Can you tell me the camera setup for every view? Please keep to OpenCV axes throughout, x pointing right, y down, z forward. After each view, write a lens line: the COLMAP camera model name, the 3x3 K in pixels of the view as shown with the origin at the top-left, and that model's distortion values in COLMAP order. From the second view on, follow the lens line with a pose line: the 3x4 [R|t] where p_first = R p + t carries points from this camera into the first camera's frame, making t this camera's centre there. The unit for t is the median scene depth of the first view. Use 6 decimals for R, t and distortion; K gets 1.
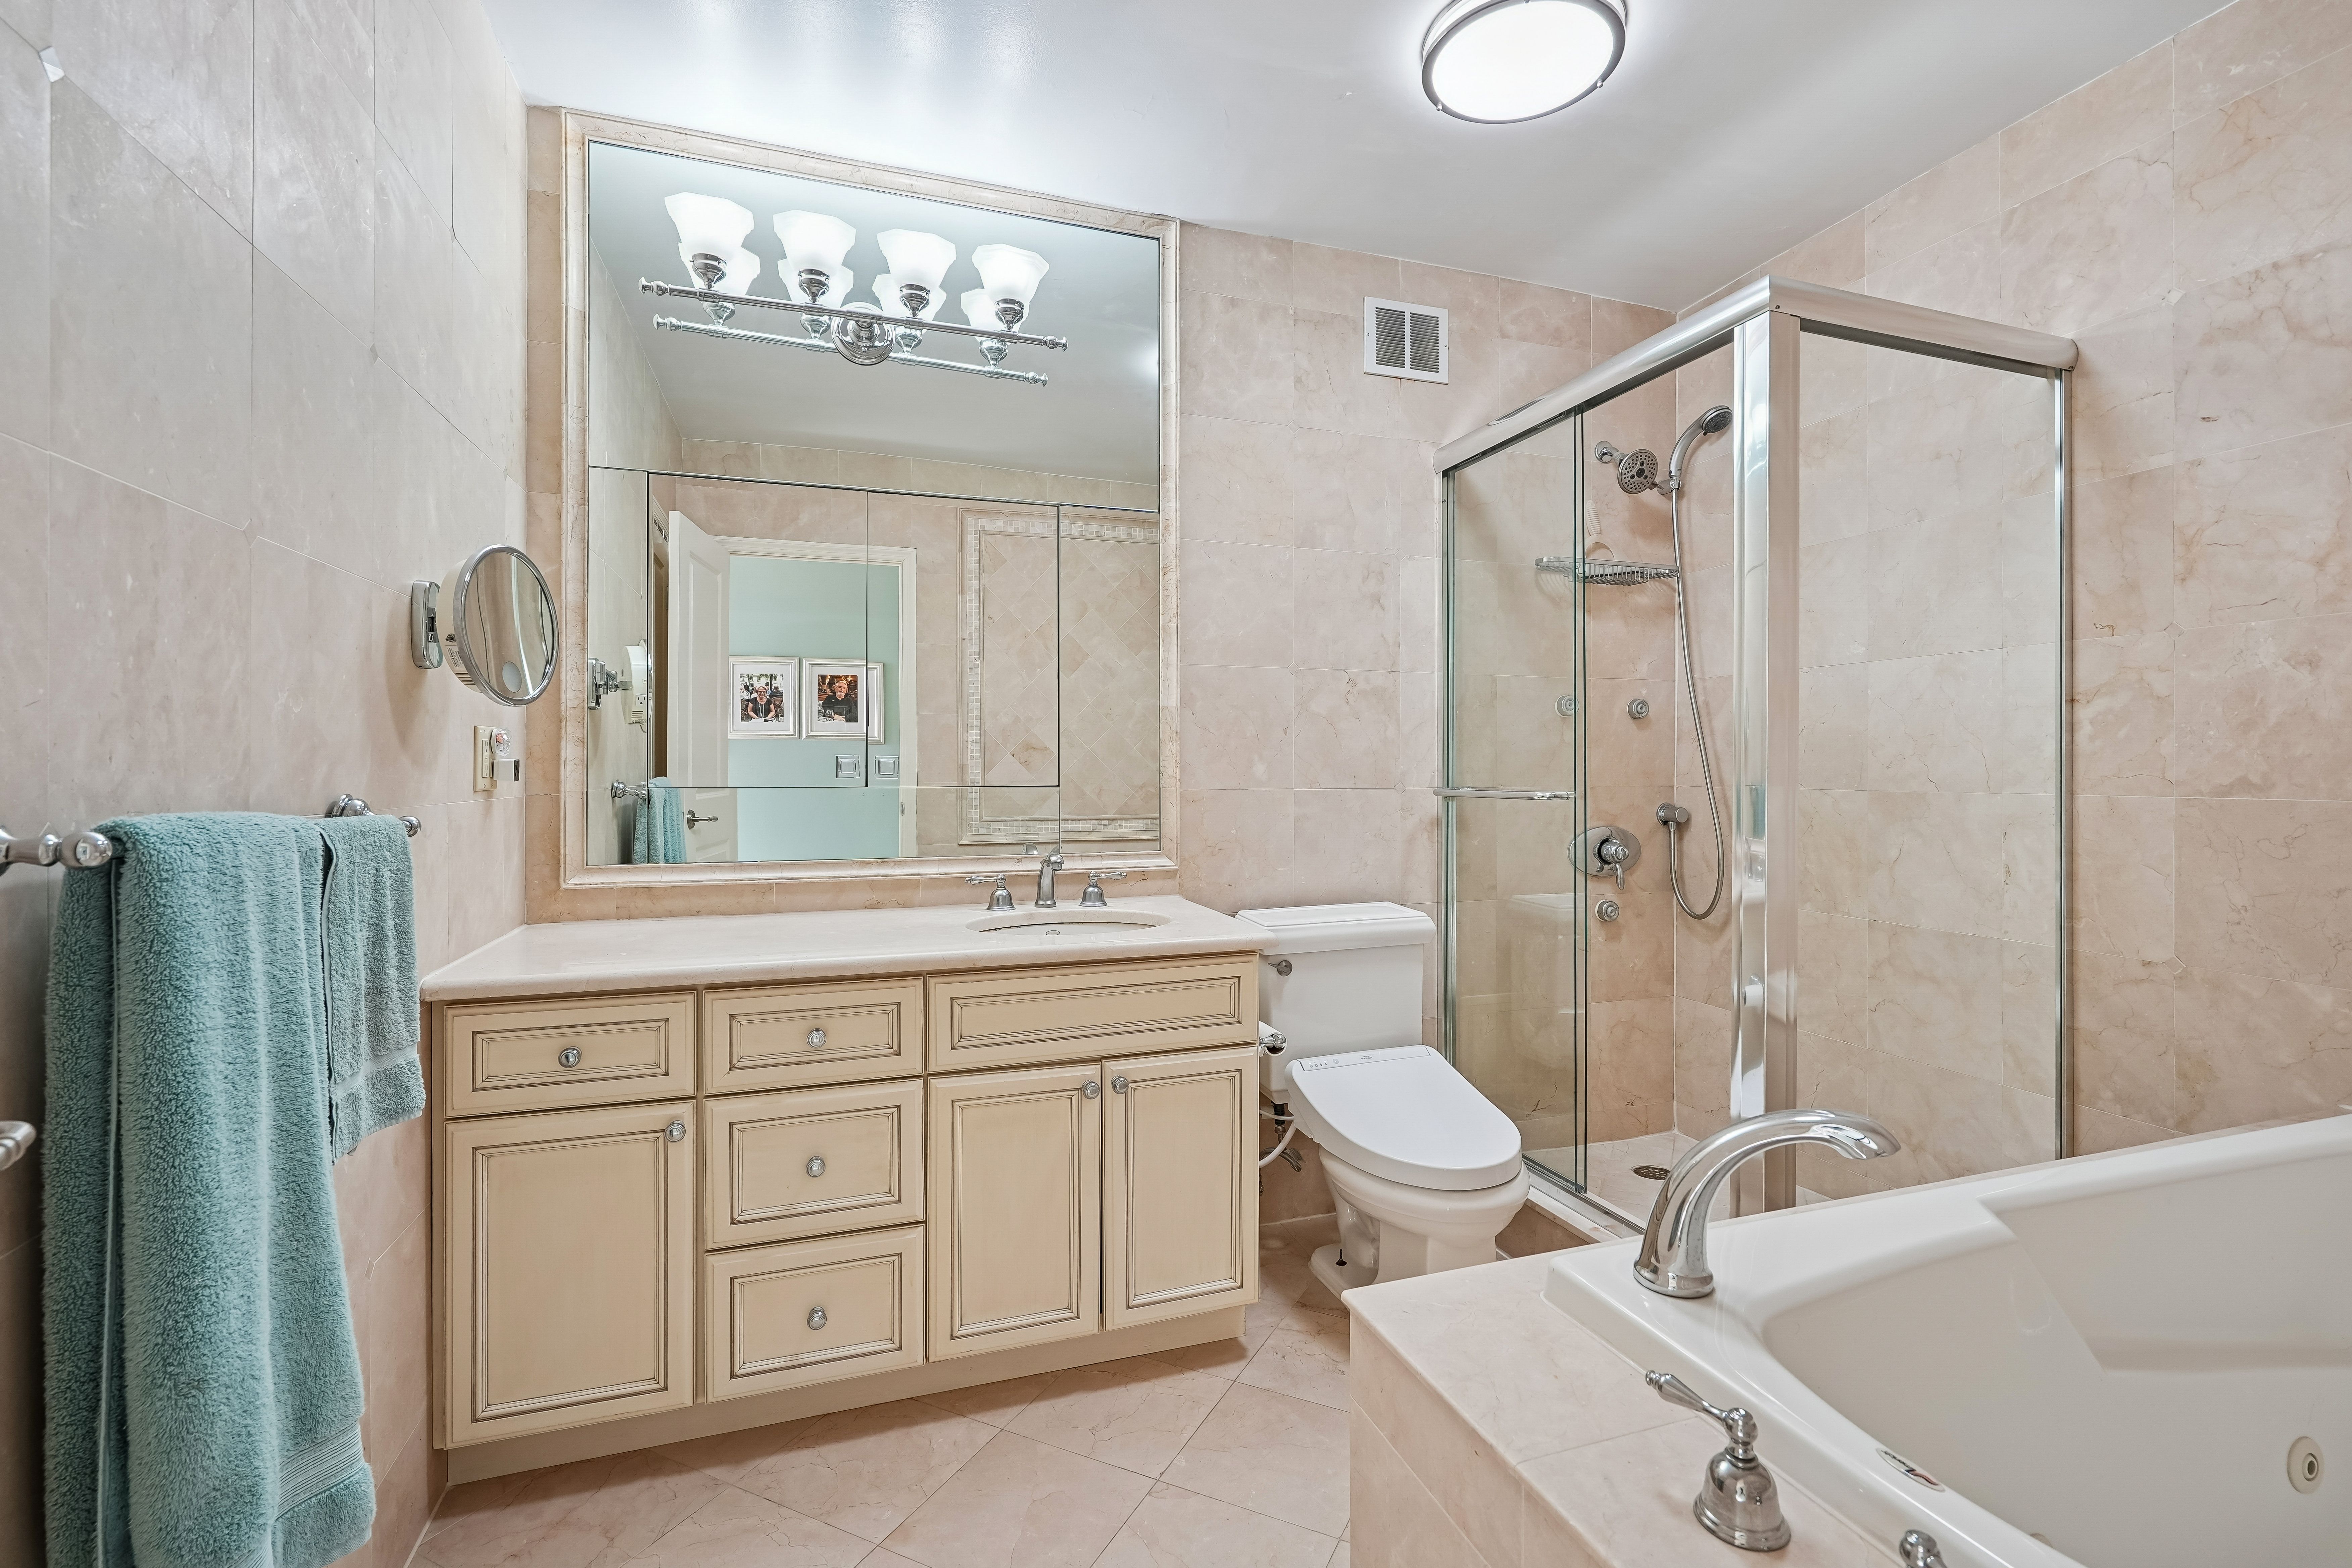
lens RADIAL K [[1062.7, 0, 1196.4], [0, 1062.7, 767.9], [0, 0, 1]] dist [0.001111, 0.000962]
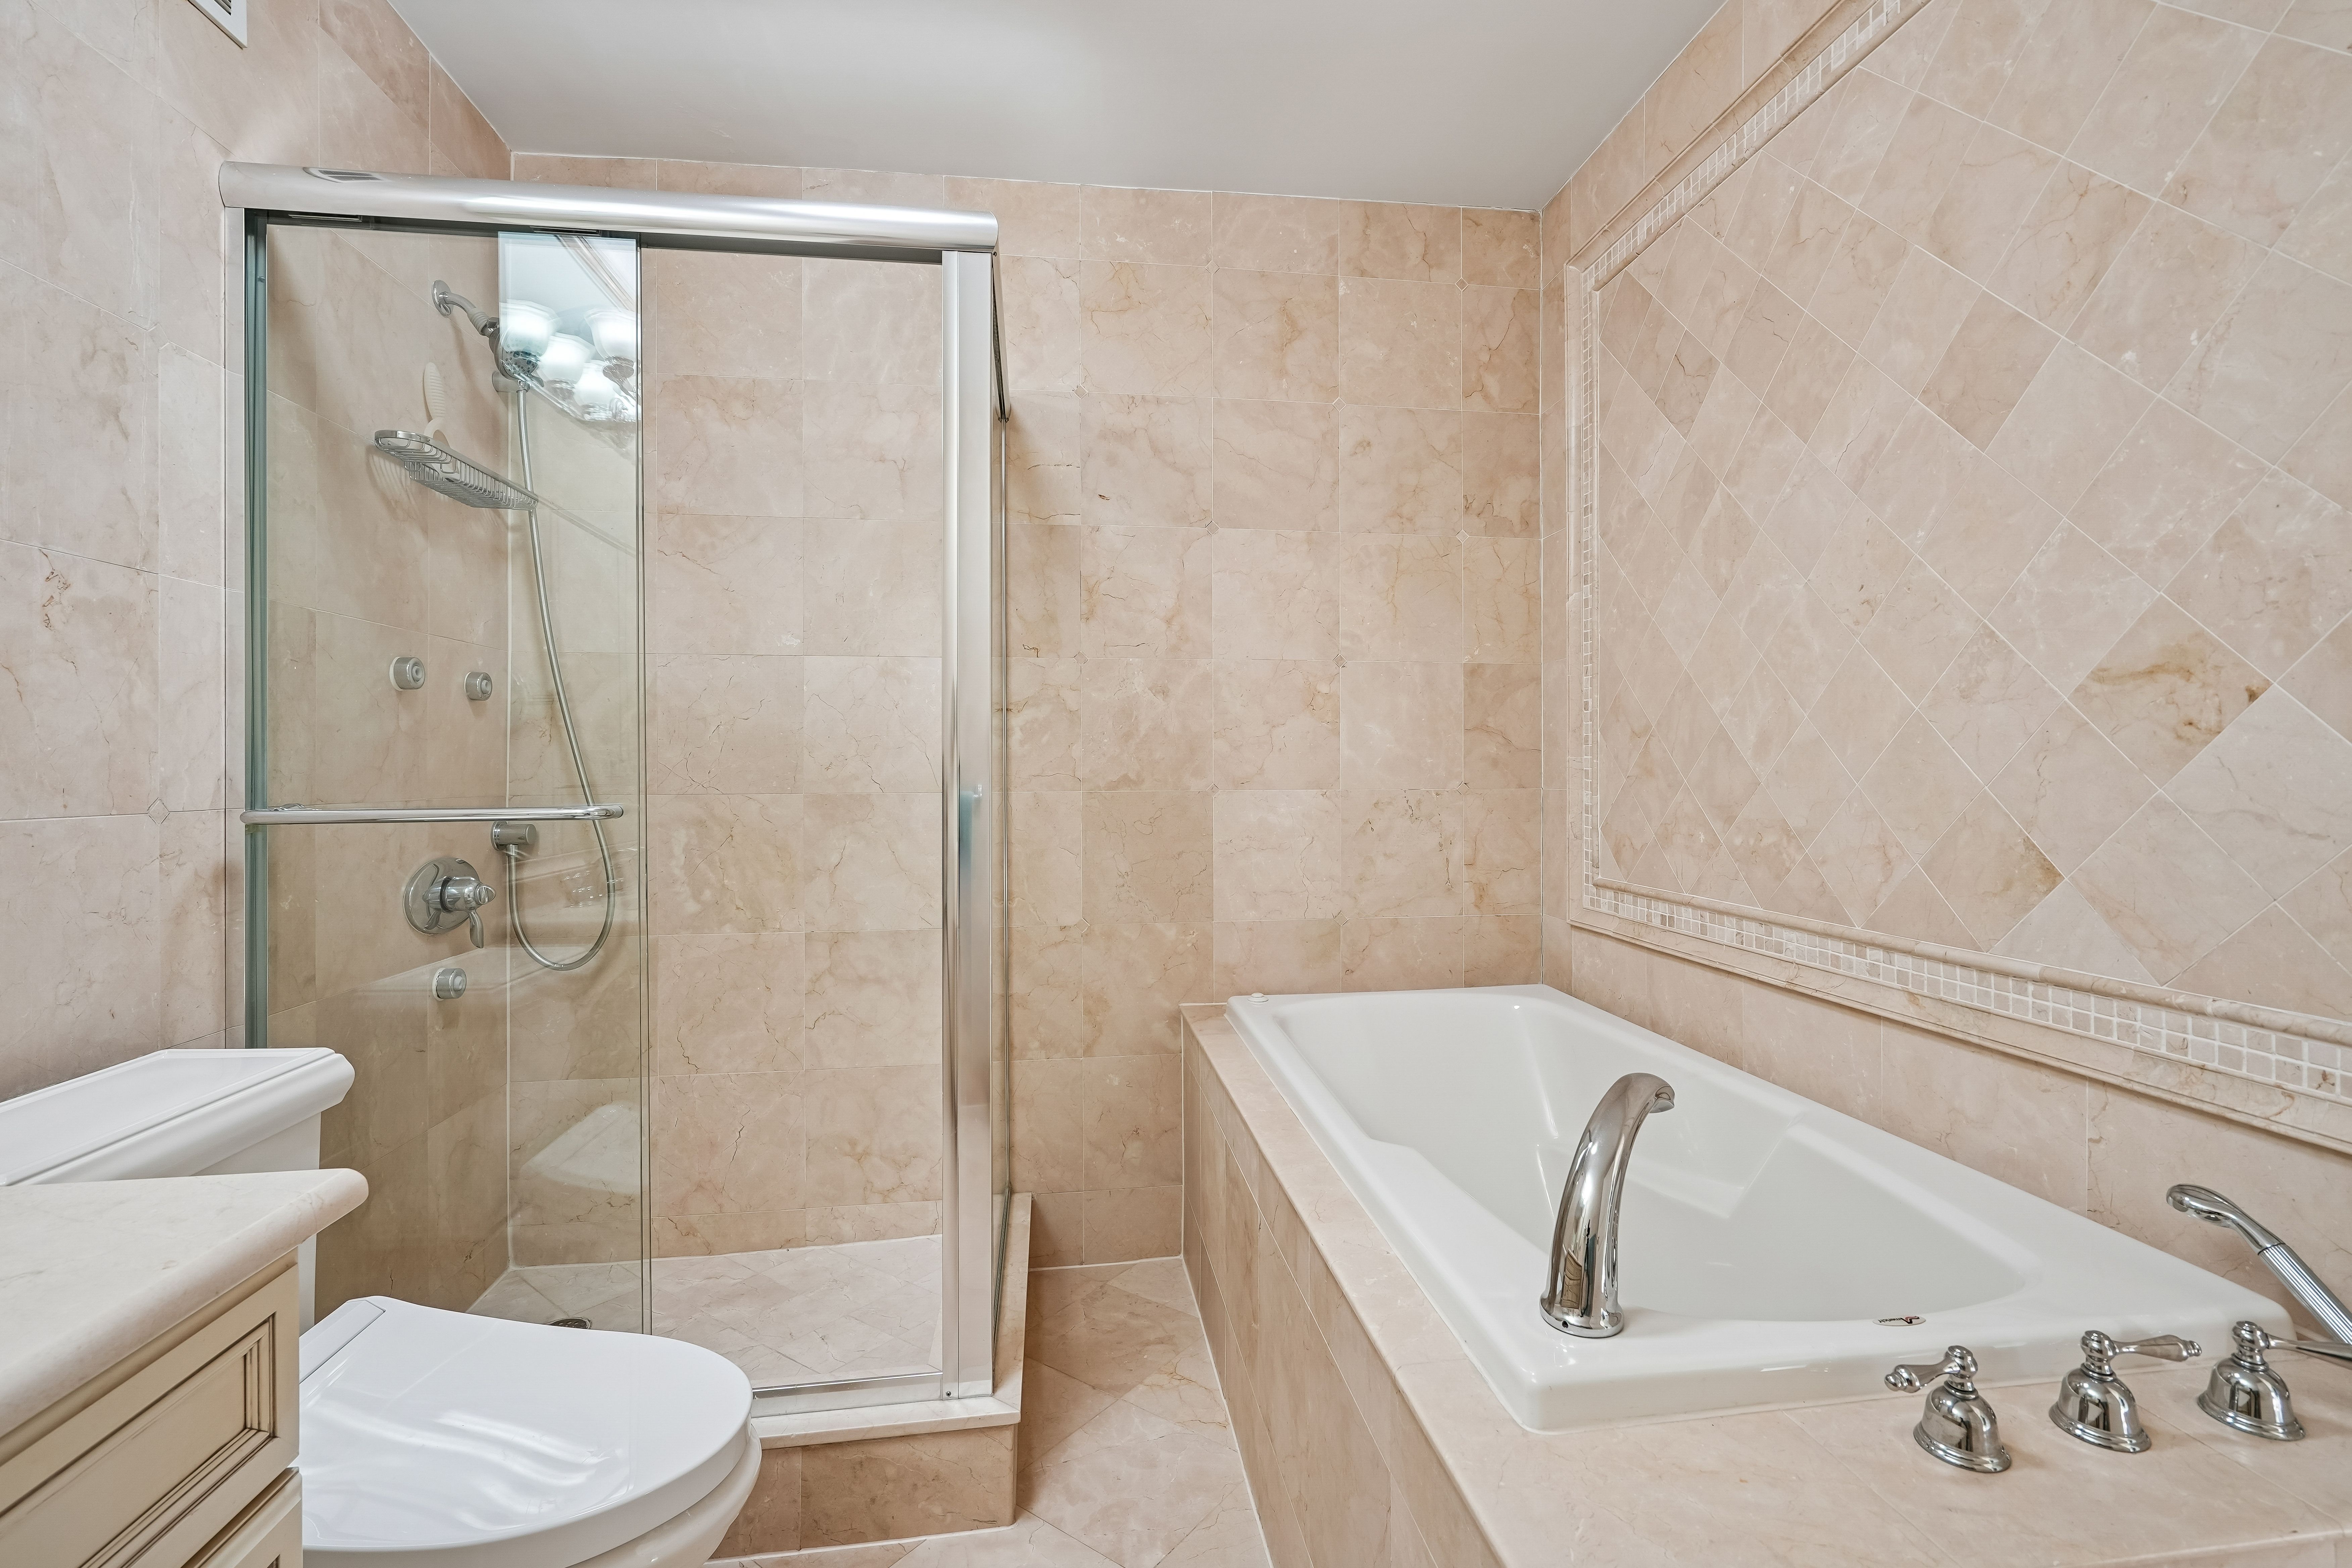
lens RADIAL K [[1062.7, 0, 1196.4], [0, 1062.7, 767.9], [0, 0, 1]] dist [0.001111, 0.000962]
pose [[0.192598, 0.000455, 0.981278, -0.229326], [0.004744, 0.999988, -0.001395, 0.001751], [-0.981266, 0.004924, 0.192593, 0.509207]]
